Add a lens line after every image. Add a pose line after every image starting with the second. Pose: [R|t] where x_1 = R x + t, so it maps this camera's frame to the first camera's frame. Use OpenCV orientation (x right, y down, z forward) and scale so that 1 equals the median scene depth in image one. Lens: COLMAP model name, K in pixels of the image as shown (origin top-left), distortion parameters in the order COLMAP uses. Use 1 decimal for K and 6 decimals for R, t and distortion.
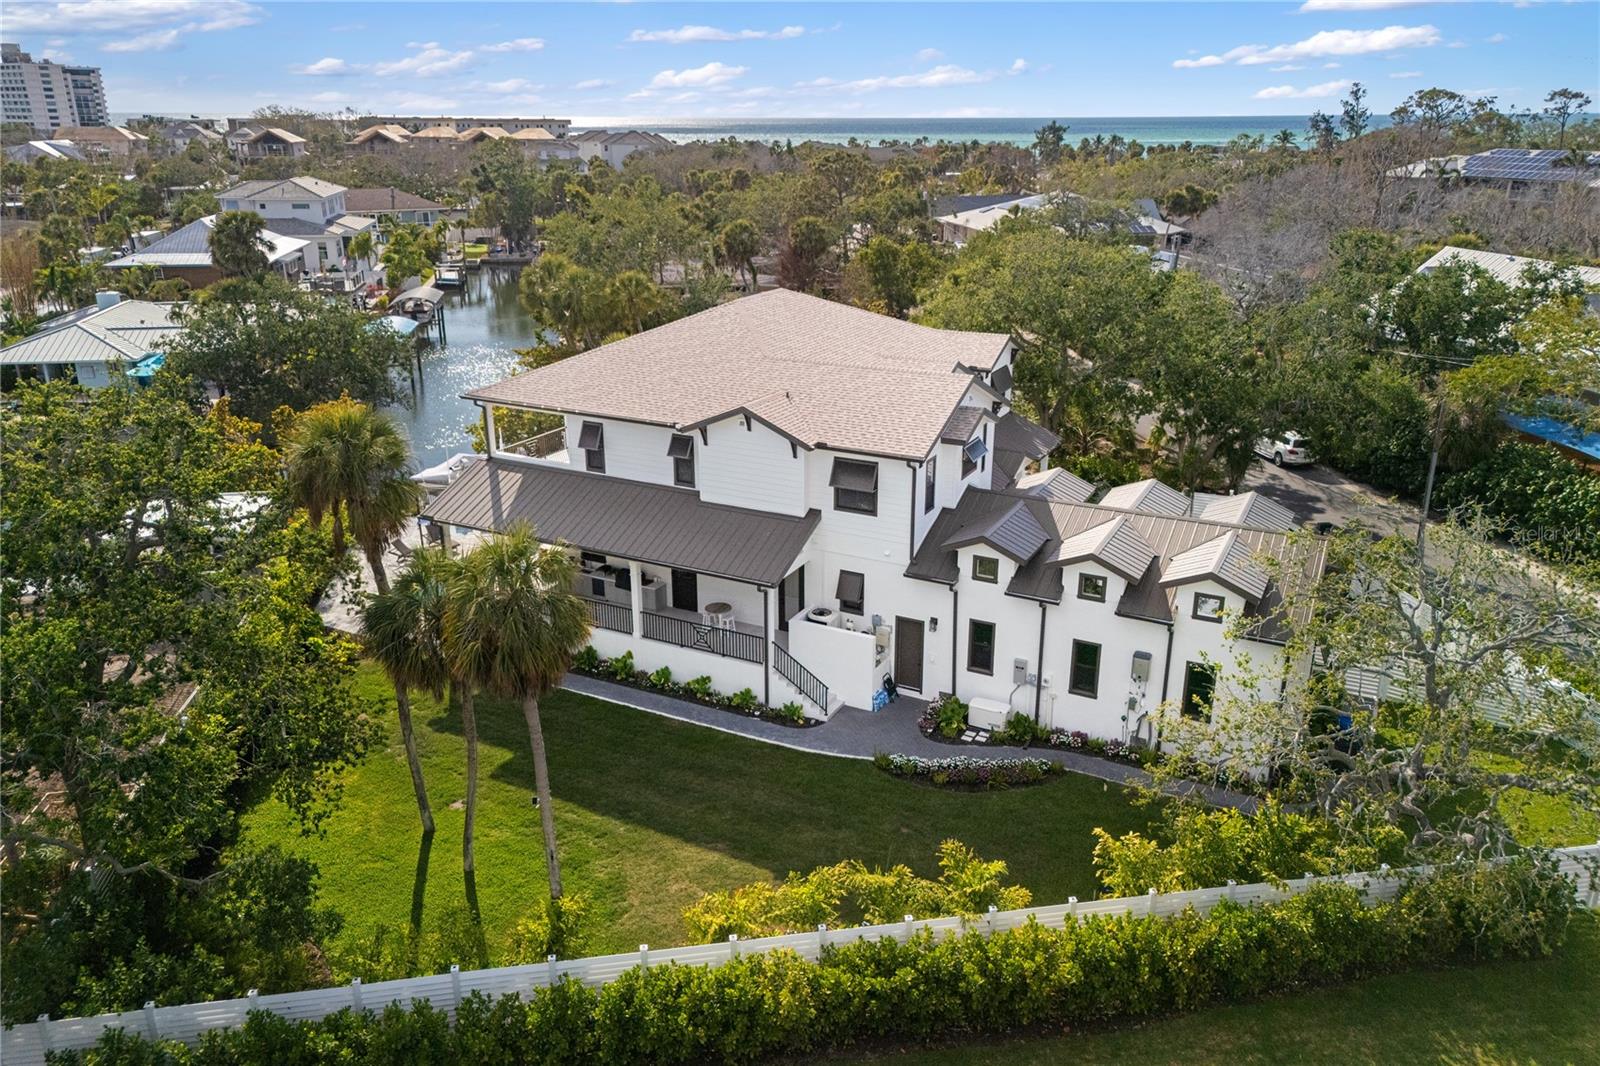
lens RADIAL K [[1187.3, 0, 800.0], [0, 1187.3, 533.0], [0, 0, 1]] dist [0.035487, -0.000321]
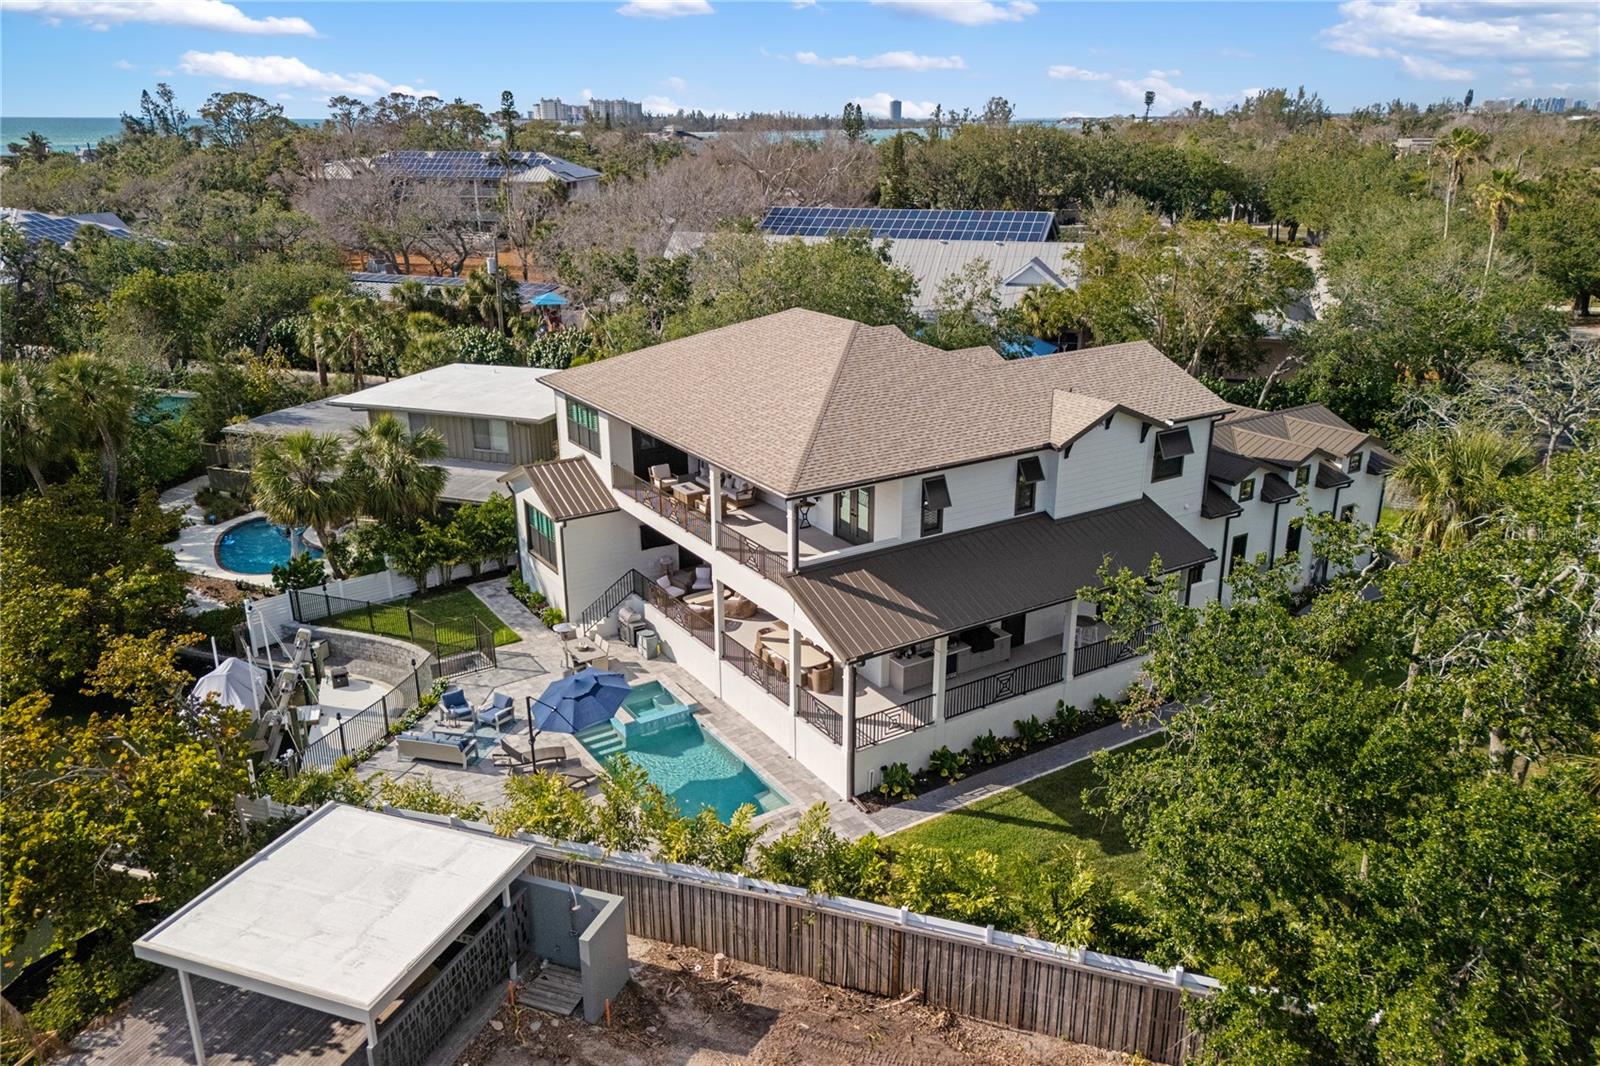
lens RADIAL K [[1187.3, 0, 800.0], [0, 1187.3, 533.0], [0, 0, 1]] dist [0.035487, -0.000321]
pose [[0.504289, -0.290098, 0.813348, -0.936261], [0.292391, 0.943609, 0.155272, -0.217673], [-0.812527, 0.159514, 0.560674, 0.622378]]
